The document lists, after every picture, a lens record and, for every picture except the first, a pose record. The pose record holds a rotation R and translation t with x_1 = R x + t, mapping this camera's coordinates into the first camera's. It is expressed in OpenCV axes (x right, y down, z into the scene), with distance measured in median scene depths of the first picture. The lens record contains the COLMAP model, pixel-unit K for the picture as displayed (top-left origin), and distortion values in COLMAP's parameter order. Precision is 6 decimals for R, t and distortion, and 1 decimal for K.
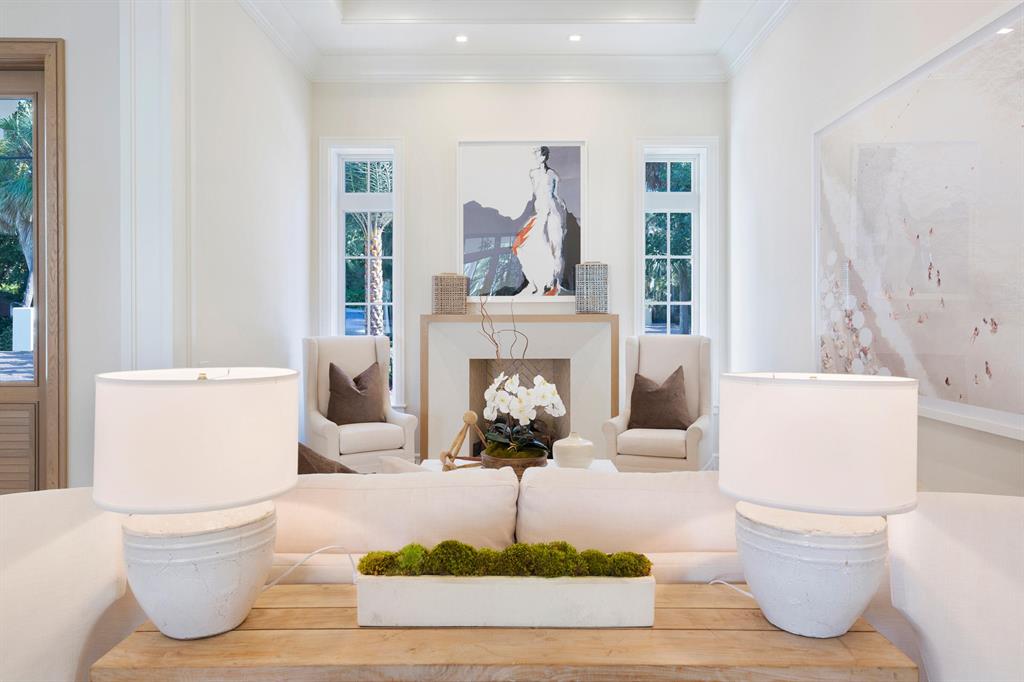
lens RADIAL K [[729.1, 0, 506.1], [0, 729.1, 334.7], [0, 0, 1]] dist [0.005602, 0.003918]
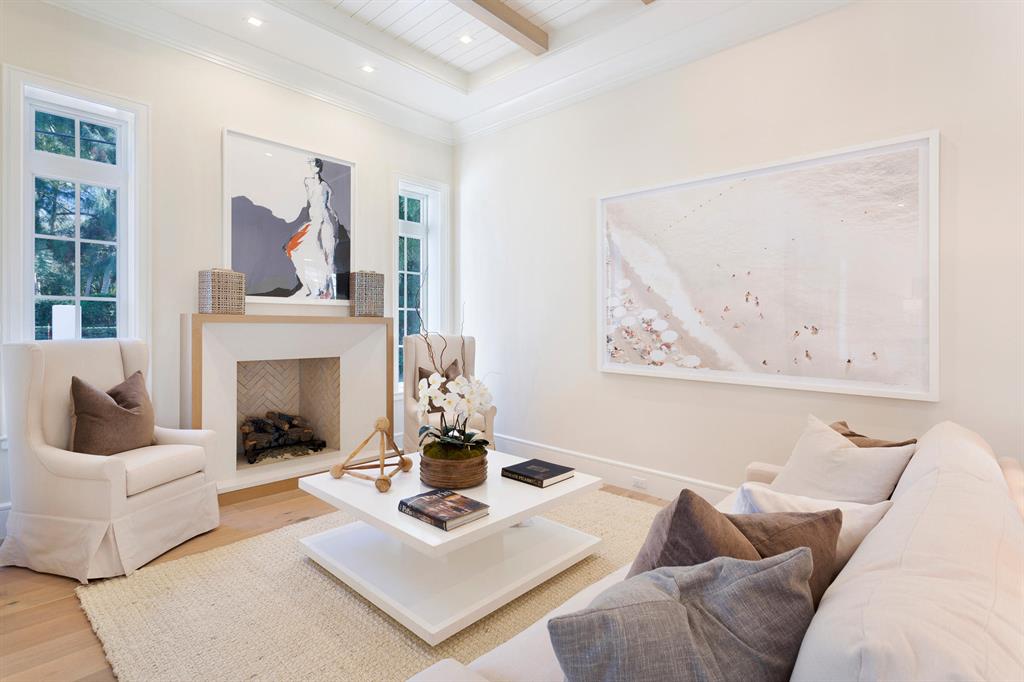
lens RADIAL K [[488.0, 0, 514.2], [0, 488.0, 329.9], [0, 0, 1]] dist [-0.000723, 0.000971]
pose [[0.665417, -0.000459, 0.746472, -0.289261], [0.003481, 0.999991, -0.002488, -0.005145], [-0.746464, 0.004254, 0.665412, 0.313083]]
